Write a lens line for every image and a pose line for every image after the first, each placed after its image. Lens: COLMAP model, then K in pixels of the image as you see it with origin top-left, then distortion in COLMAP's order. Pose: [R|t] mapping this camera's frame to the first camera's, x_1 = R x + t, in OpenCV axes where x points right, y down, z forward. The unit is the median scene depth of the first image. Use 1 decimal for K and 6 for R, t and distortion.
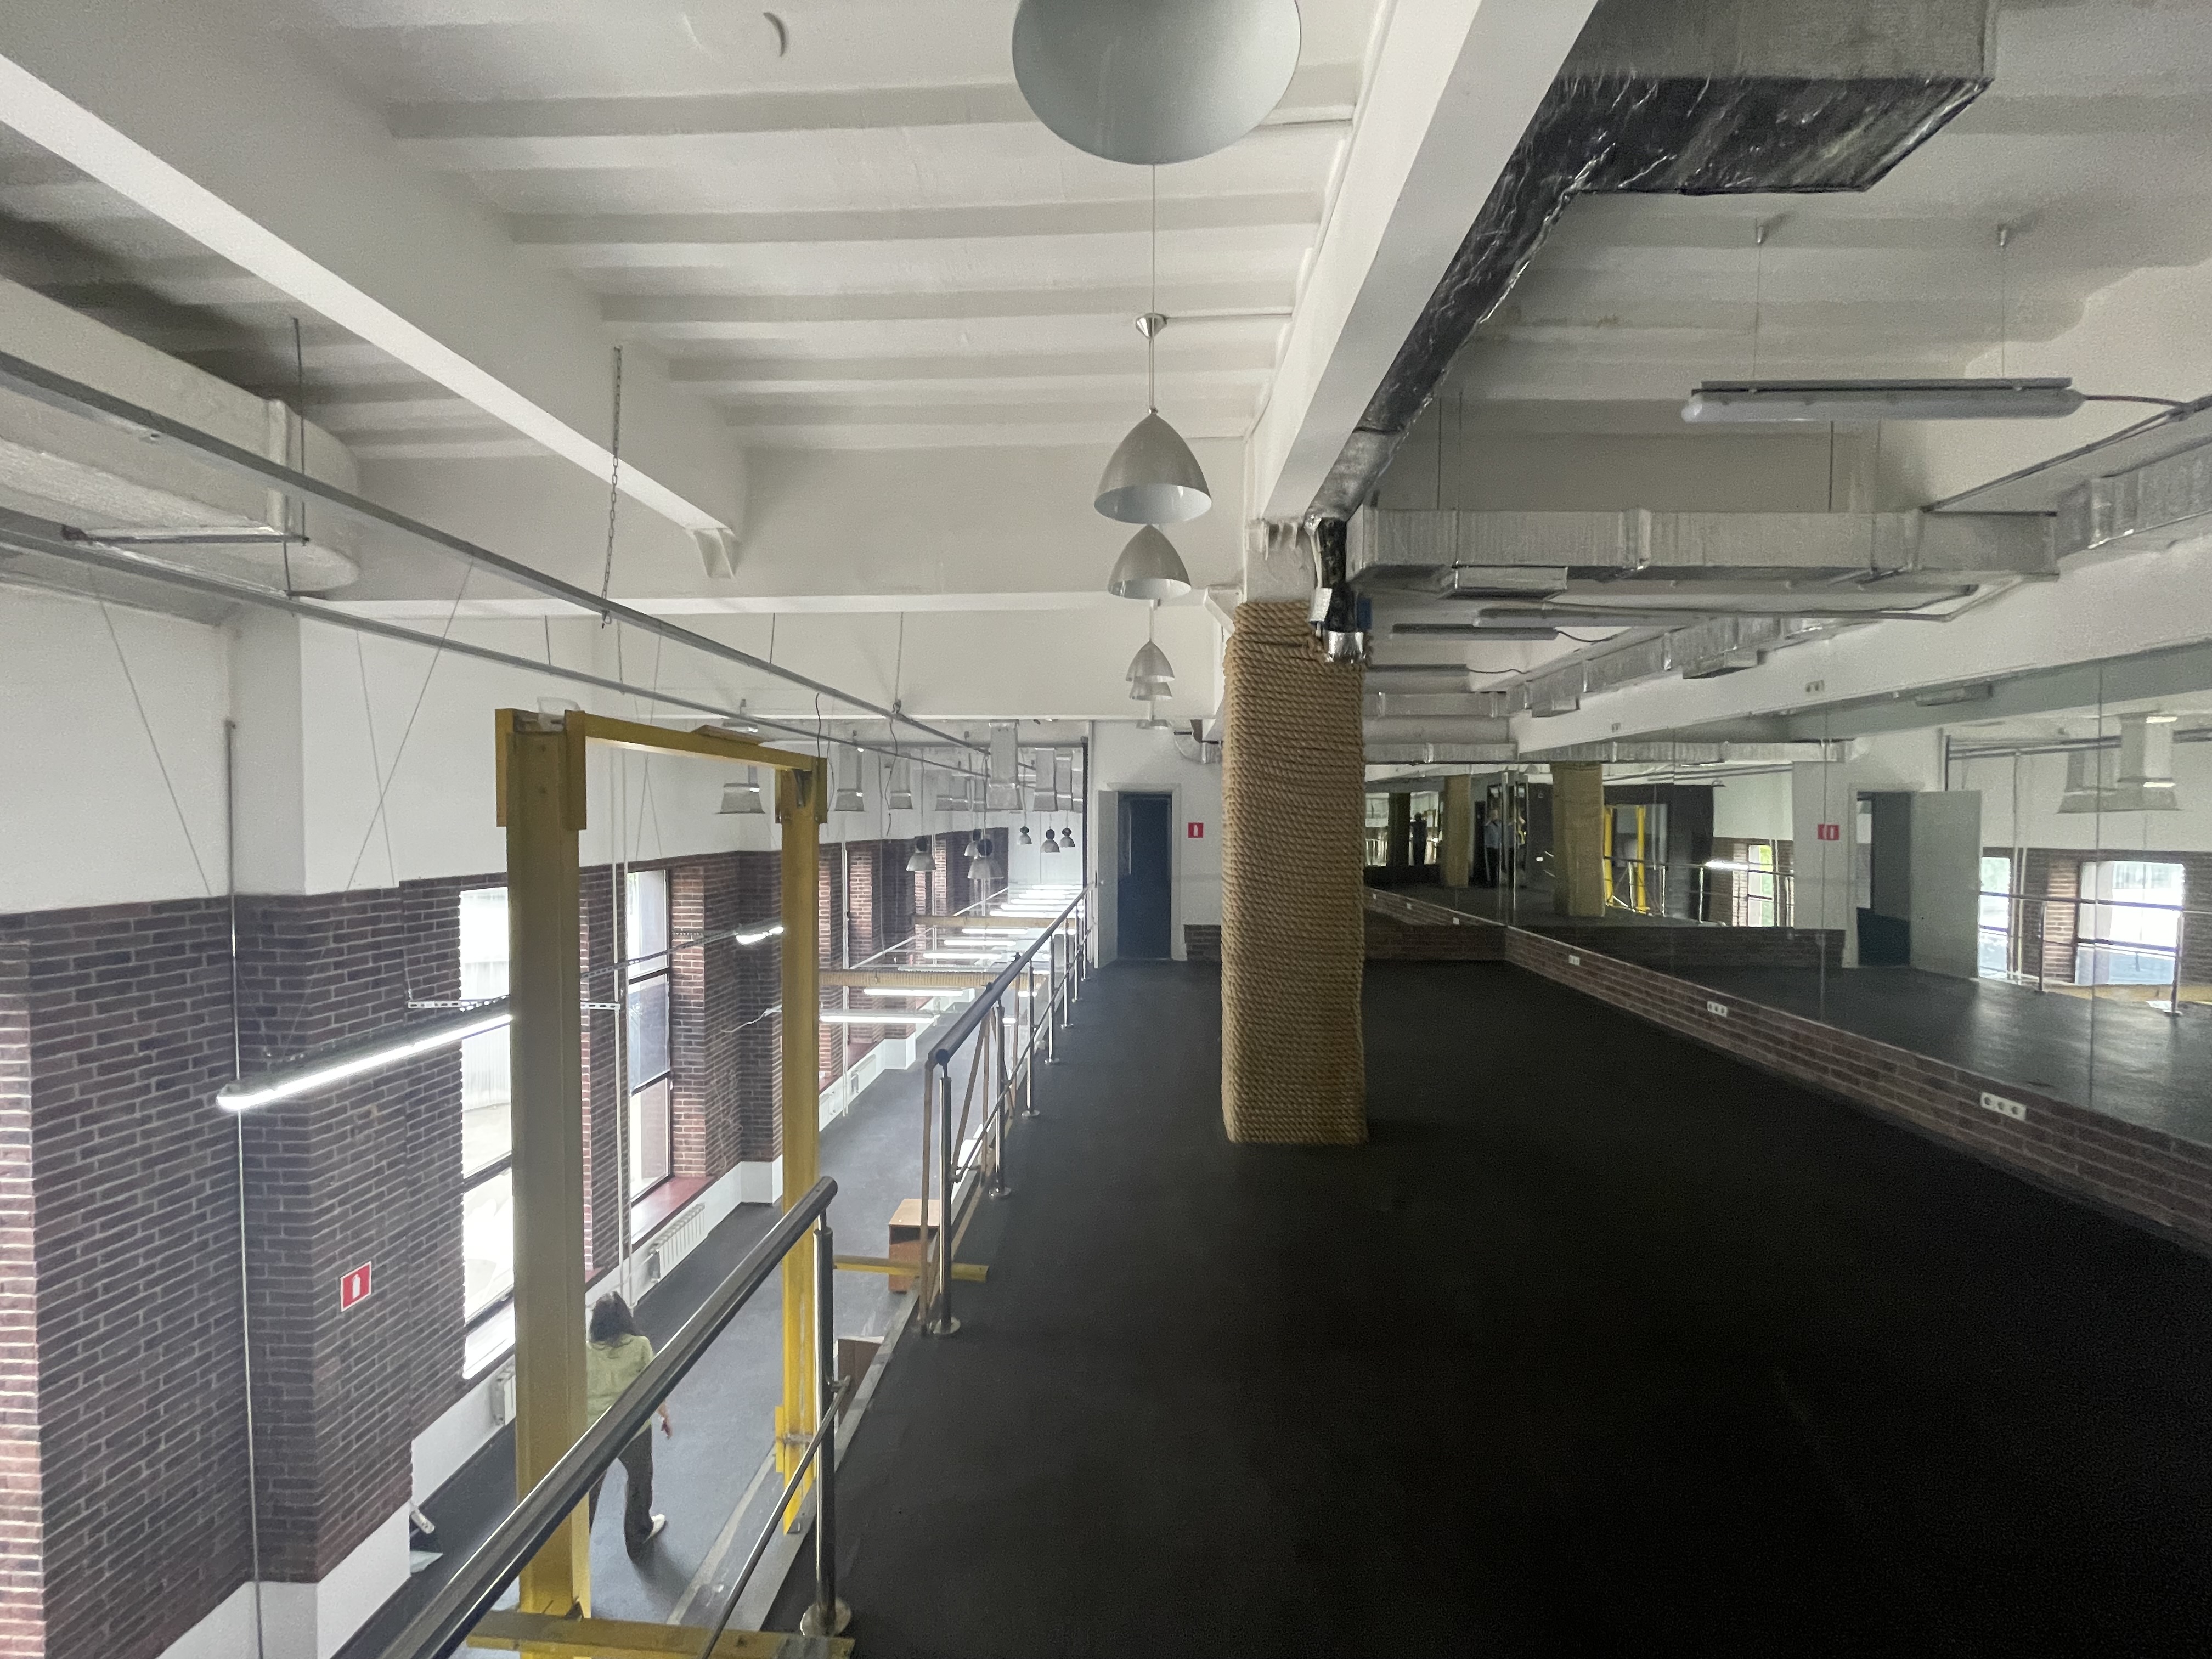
lens RADIAL K [[887.5, 0, 1110.6], [0, 887.5, 833.9], [0, 0, 1]] dist [-0.008089, 0.002178]
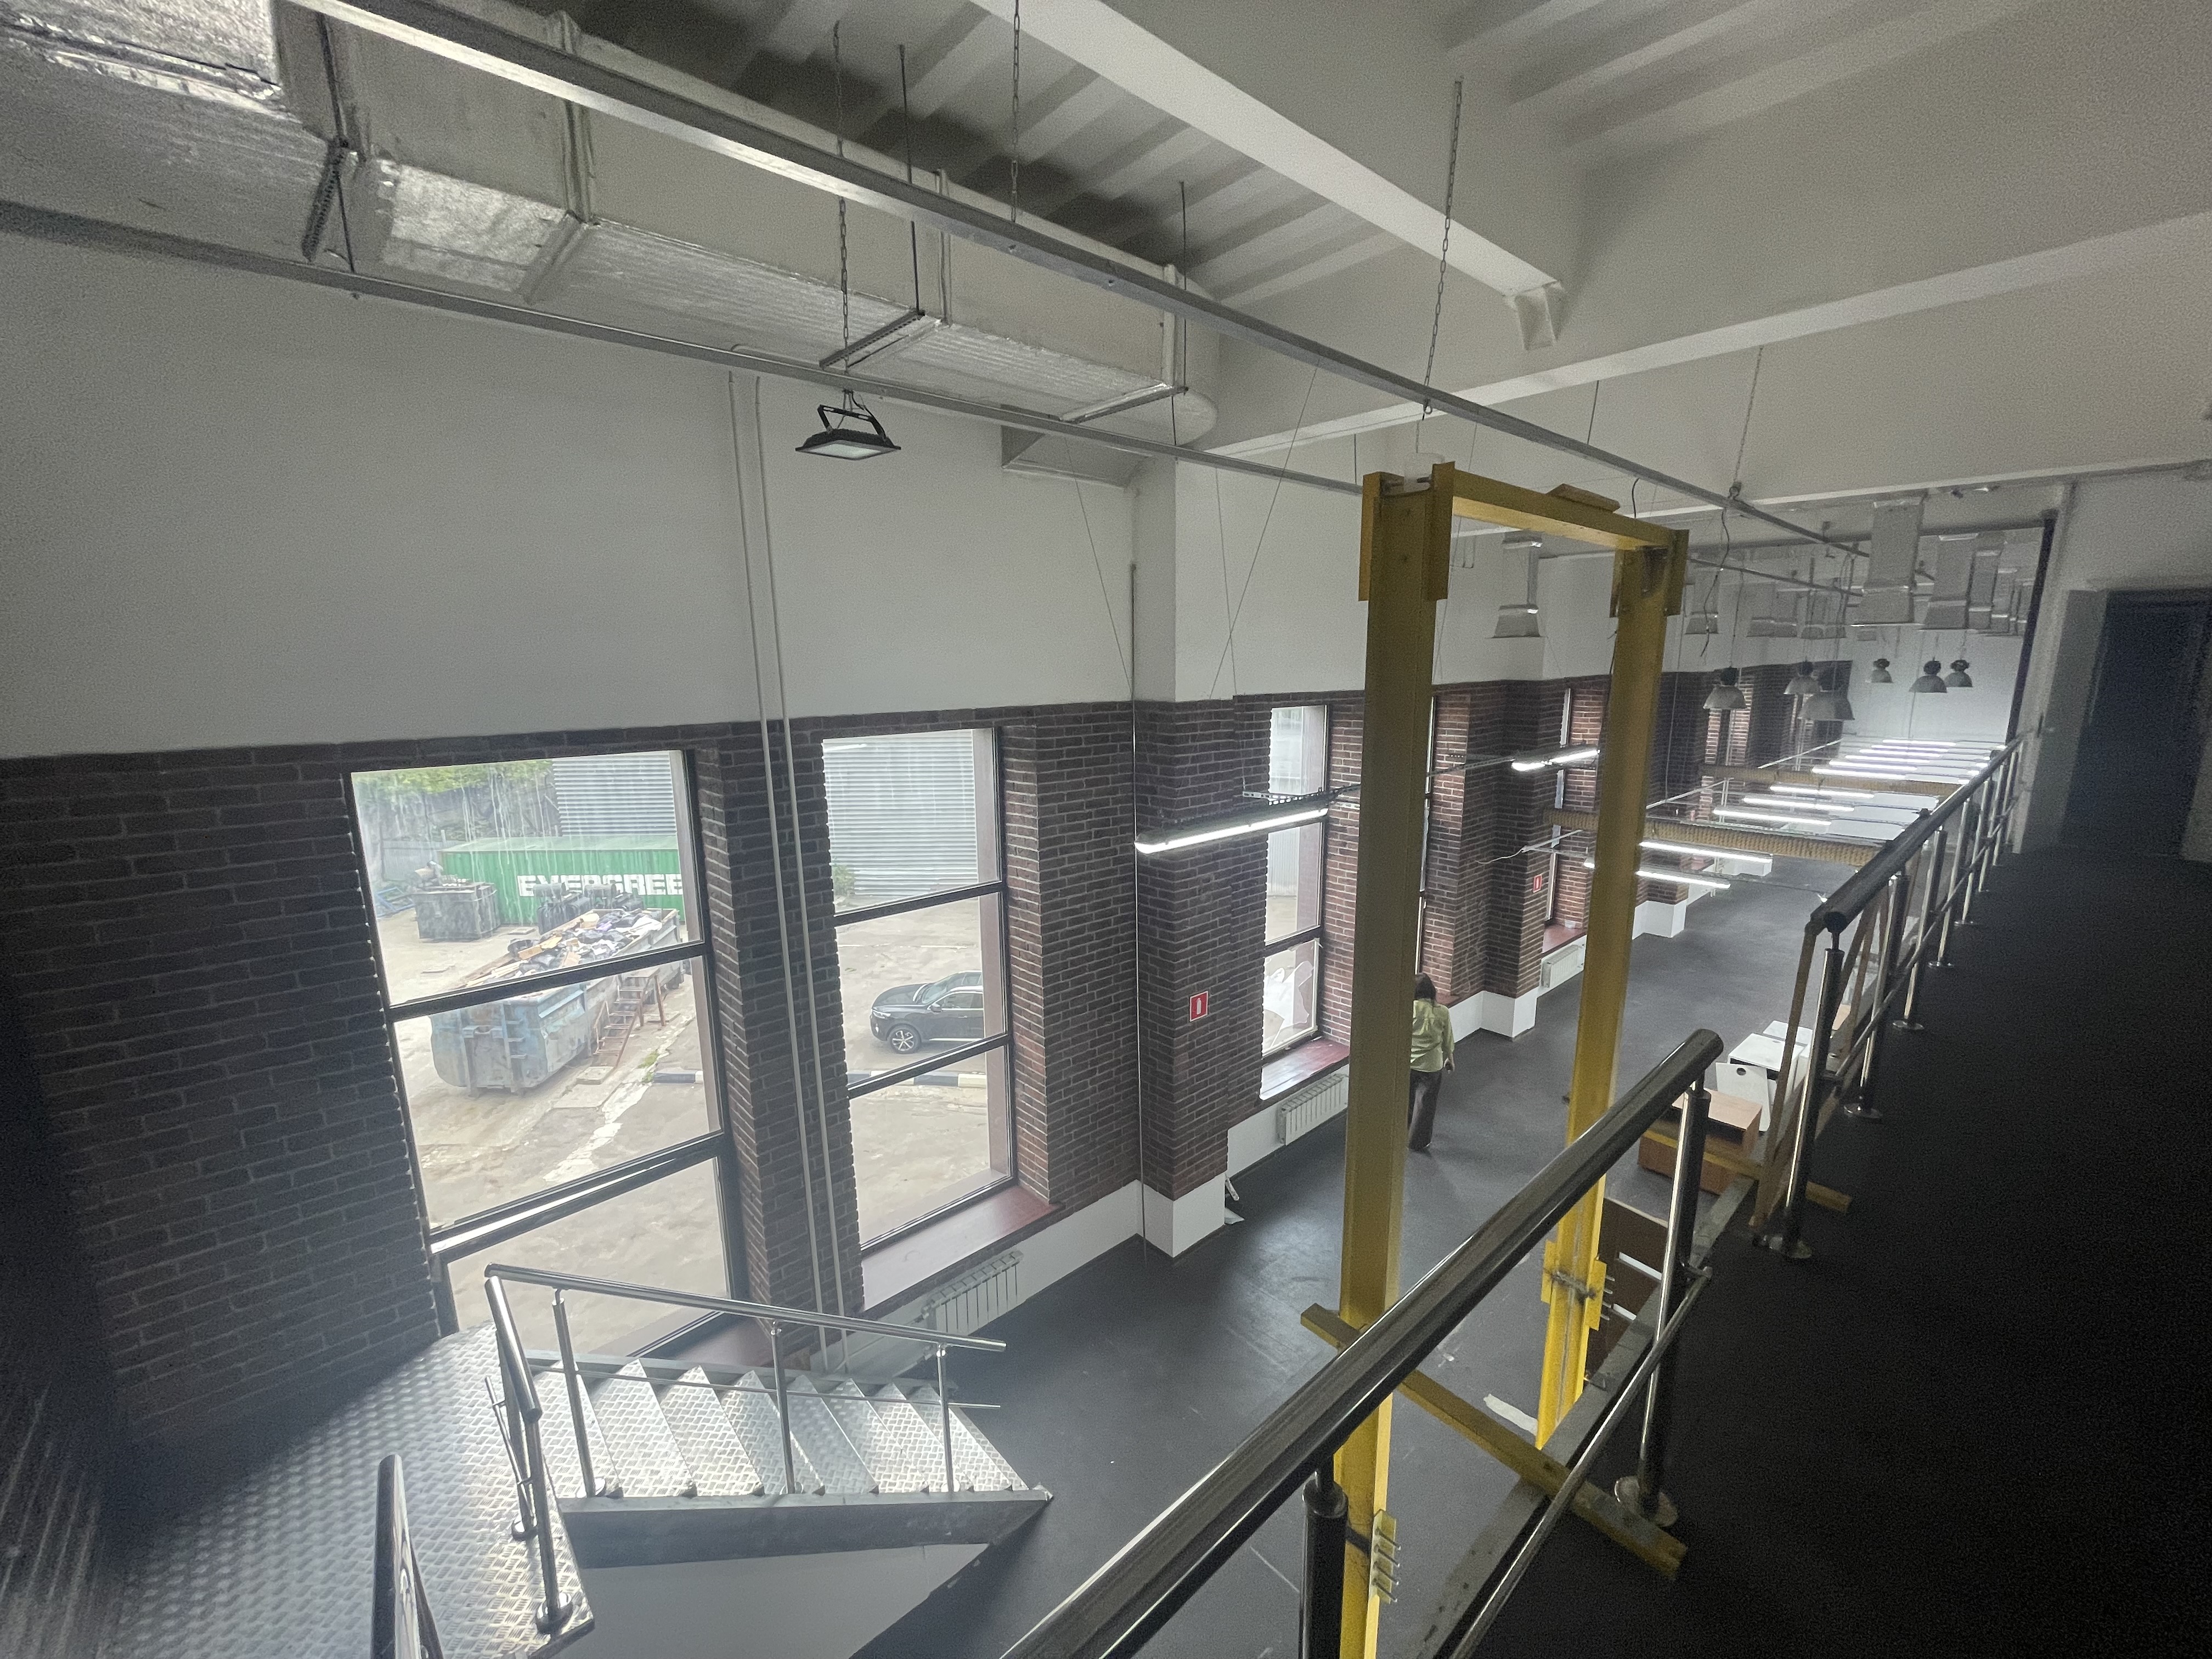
lens RADIAL K [[887.5, 0, 1110.6], [0, 887.5, 833.9], [0, 0, 1]] dist [-0.008089, 0.002178]
pose [[0.700926, 0.130358, -0.701220, -0.060534], [-0.002982, 0.983683, 0.179888, 0.026483], [0.713228, -0.123997, 0.689877, 0.033032]]
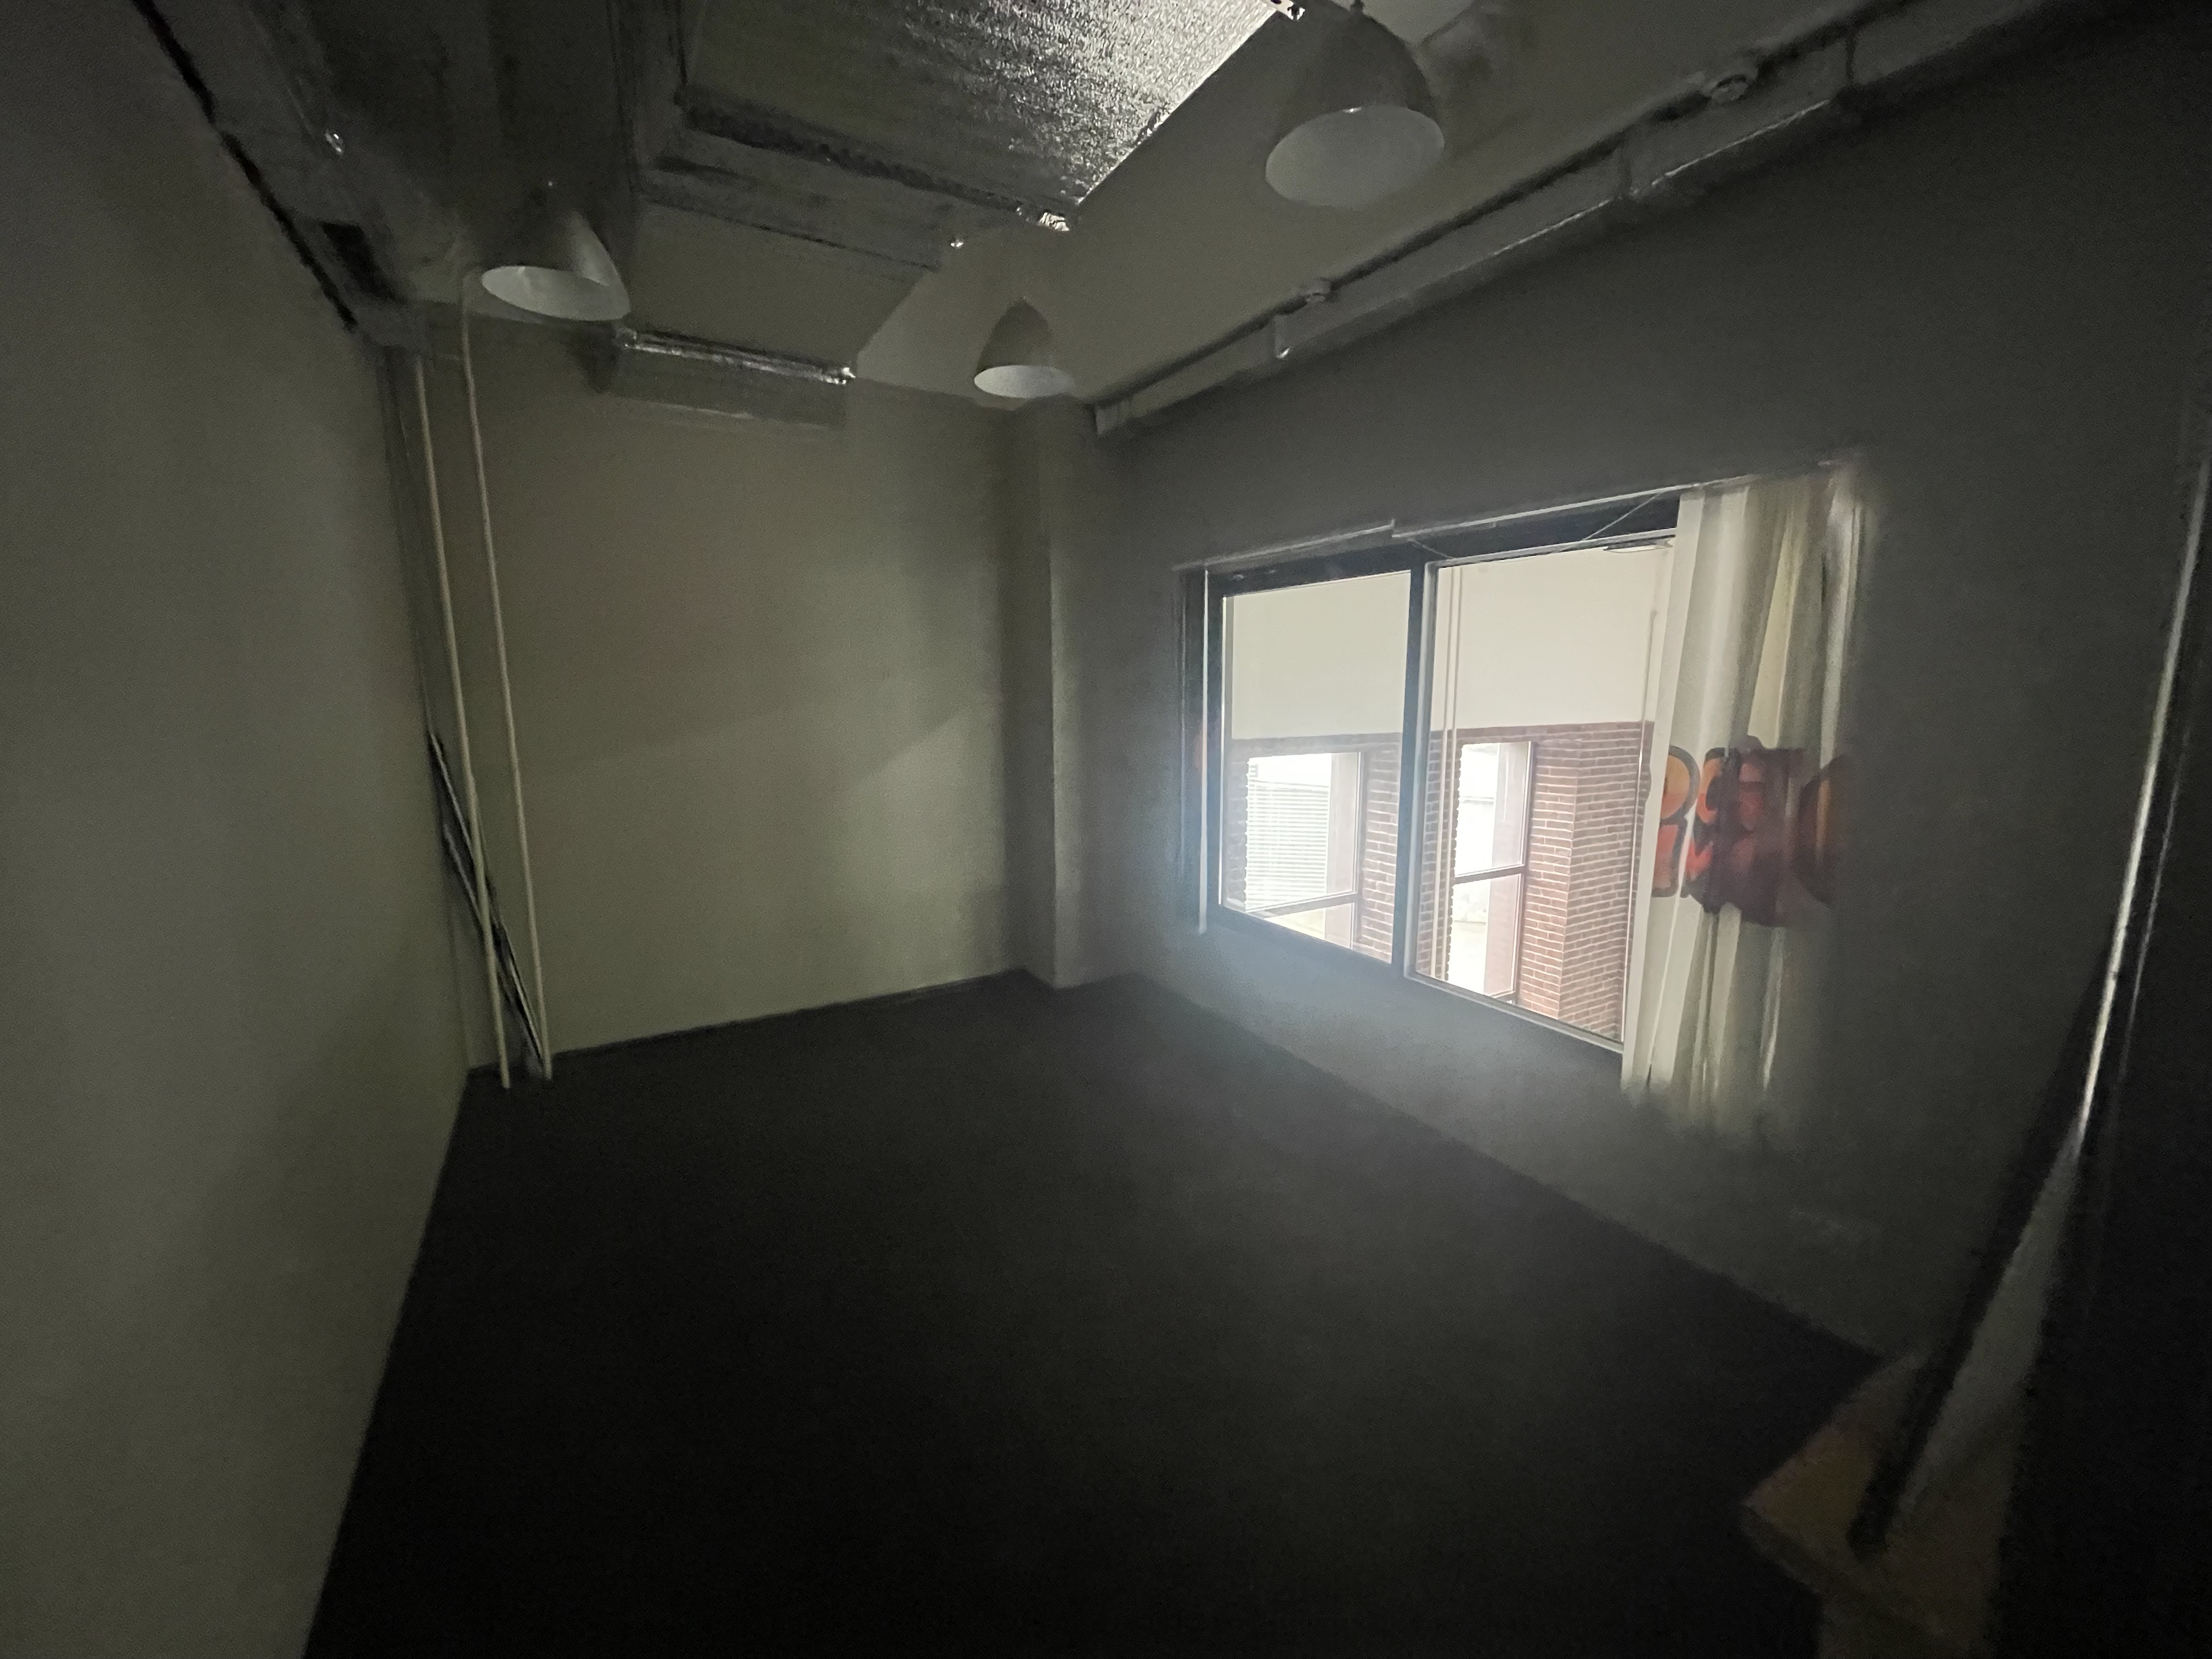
lens RADIAL K [[887.5, 0, 1110.6], [0, 887.5, 833.9], [0, 0, 1]] dist [-0.008089, 0.002178]
pose [[0.549226, 0.140216, -0.823827, -0.173584], [-0.014931, 0.987312, 0.158087, 0.031167], [0.835540, -0.074525, 0.544351, -0.694028]]
